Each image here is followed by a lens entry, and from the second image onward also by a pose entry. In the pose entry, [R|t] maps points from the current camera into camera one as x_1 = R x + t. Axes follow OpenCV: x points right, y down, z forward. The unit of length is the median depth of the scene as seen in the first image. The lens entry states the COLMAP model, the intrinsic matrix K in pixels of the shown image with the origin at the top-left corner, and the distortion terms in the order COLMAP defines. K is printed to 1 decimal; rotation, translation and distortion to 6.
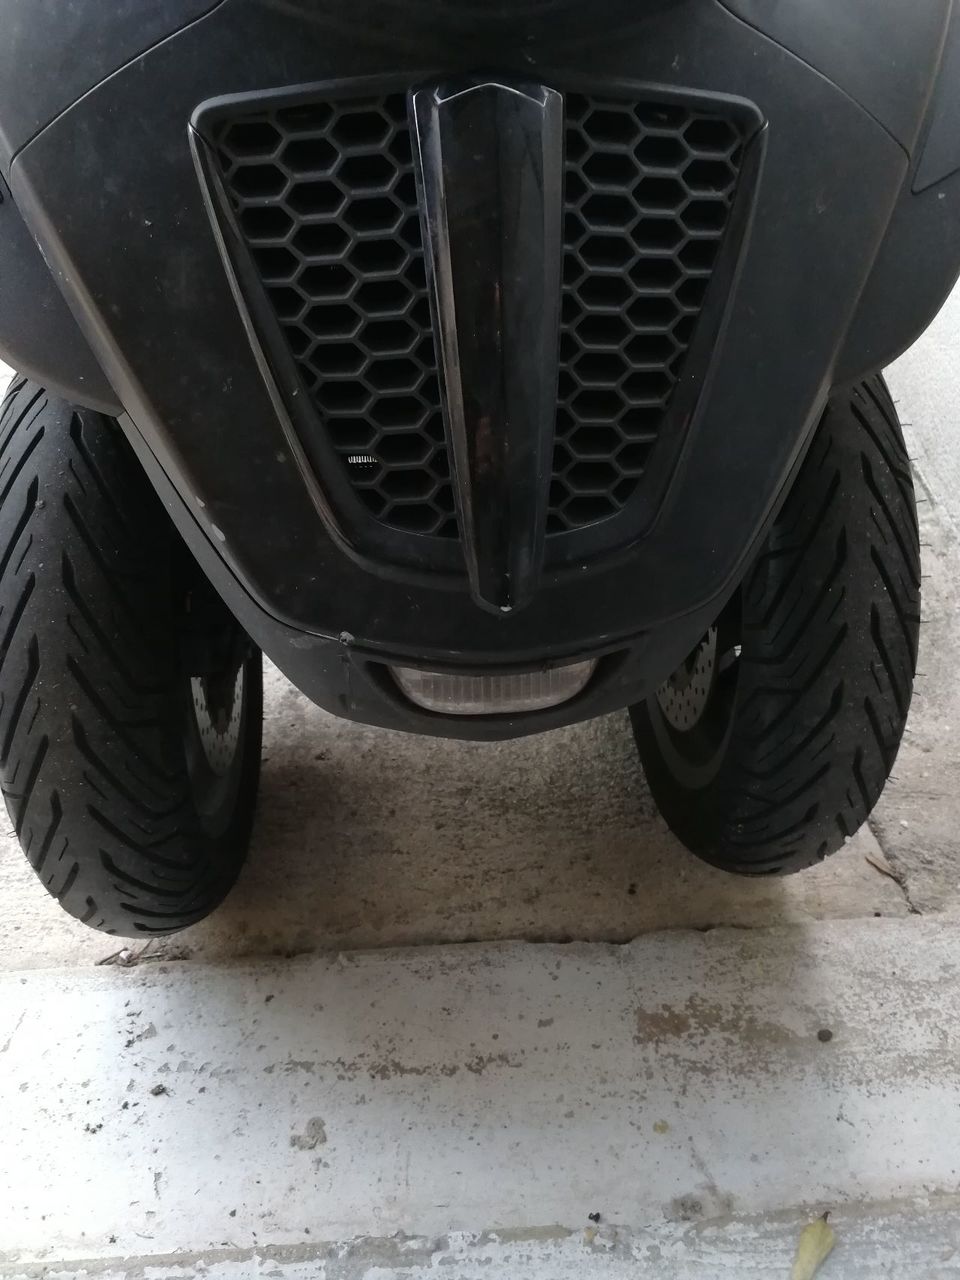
lens RADIAL K [[1064.1, 0, 480.0], [0, 1064.1, 640.0], [0, 0, 1]] dist [0.058999, -0.048942]
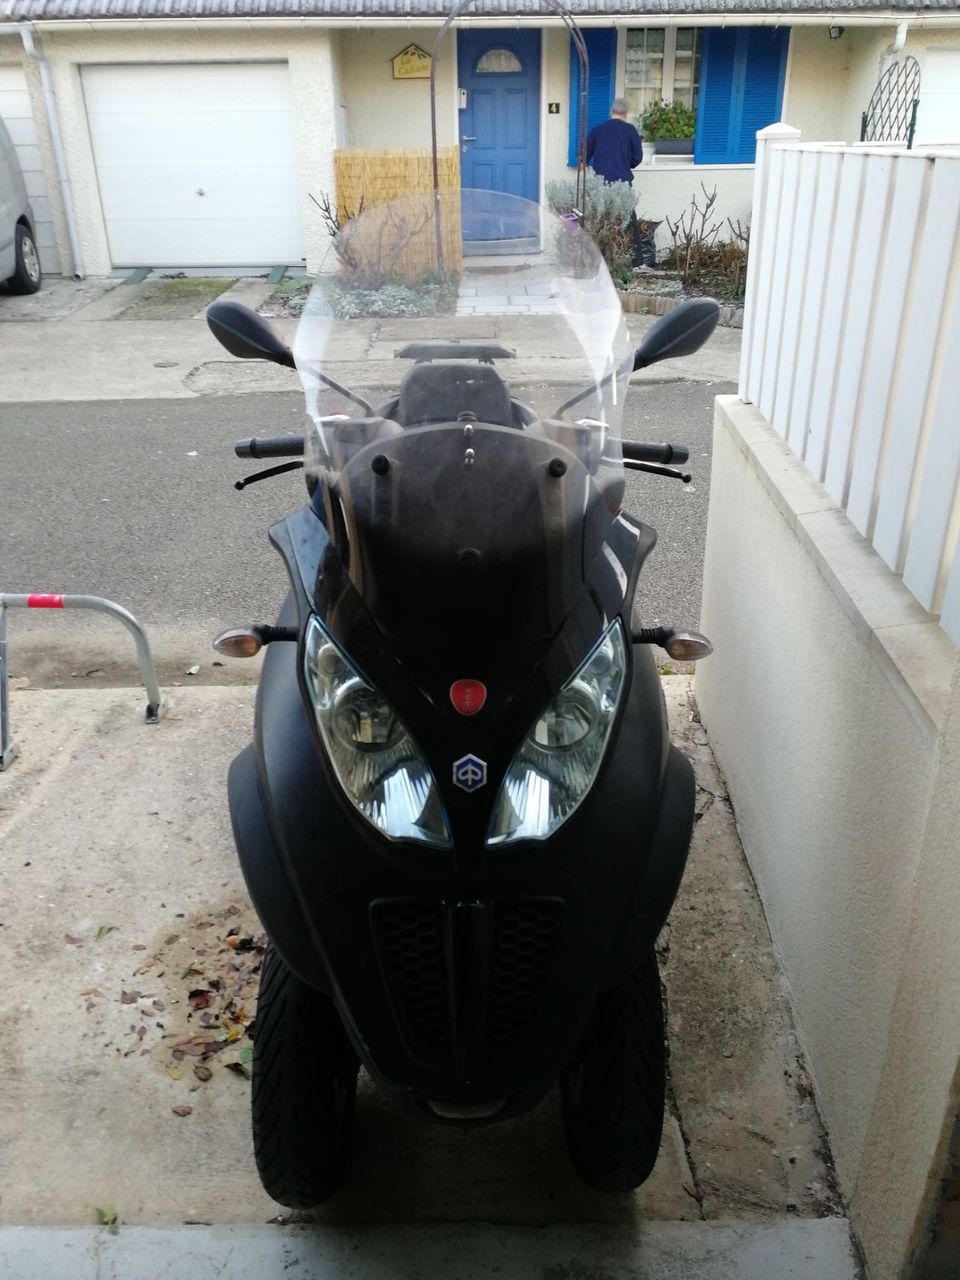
lens RADIAL K [[1064.1, 0, 480.0], [0, 1064.1, 640.0], [0, 0, 1]] dist [0.058999, -0.048942]
pose [[0.998027, 0.031994, -0.054032, 0.097024], [-0.043593, 0.972342, -0.229457, -0.294563], [0.045196, 0.231360, 0.971818, -1.133860]]
